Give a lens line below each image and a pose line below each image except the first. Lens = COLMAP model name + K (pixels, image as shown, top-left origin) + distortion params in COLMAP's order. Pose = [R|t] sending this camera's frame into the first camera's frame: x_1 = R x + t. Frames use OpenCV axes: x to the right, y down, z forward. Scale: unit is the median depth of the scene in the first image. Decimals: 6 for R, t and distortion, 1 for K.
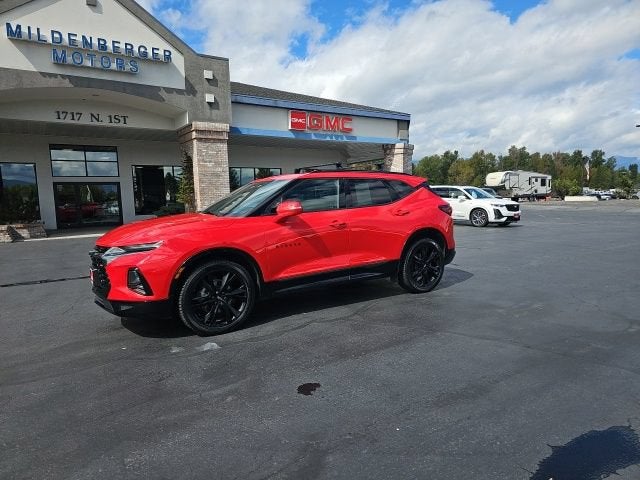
lens RADIAL K [[413.5, 0, 323.6], [0, 413.5, 237.8], [0, 0, 1]] dist [0.055019, -0.046192]
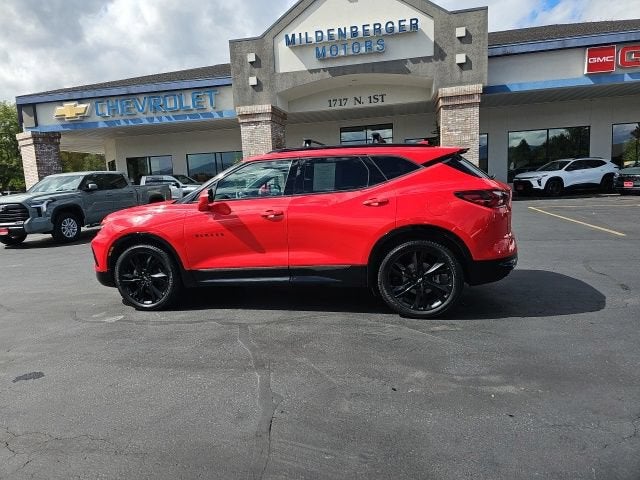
lens RADIAL K [[420.2, 0, 315.6], [0, 420.2, 232.5], [0, 0, 1]] dist [0.054014, -0.049548]
pose [[0.691969, 0.081968, -0.717259, 0.217535], [-0.039237, 0.996335, 0.076007, -0.019800], [0.720860, -0.024451, 0.692649, 0.141967]]
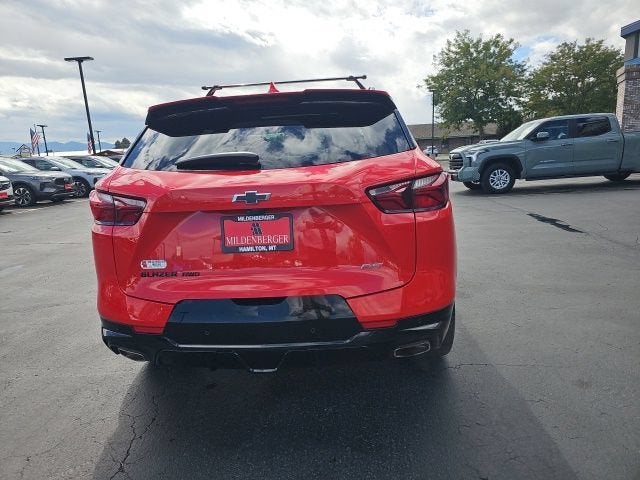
lens RADIAL K [[426.1, 0, 310.9], [0, 426.1, 242.2], [0, 0, 1]] dist [0.056777, -0.048998]
pose [[-0.601779, 0.215298, -0.769096, 0.178901], [-0.008723, 0.961151, 0.275886, -0.050413], [0.798615, 0.172732, -0.576522, 0.506908]]
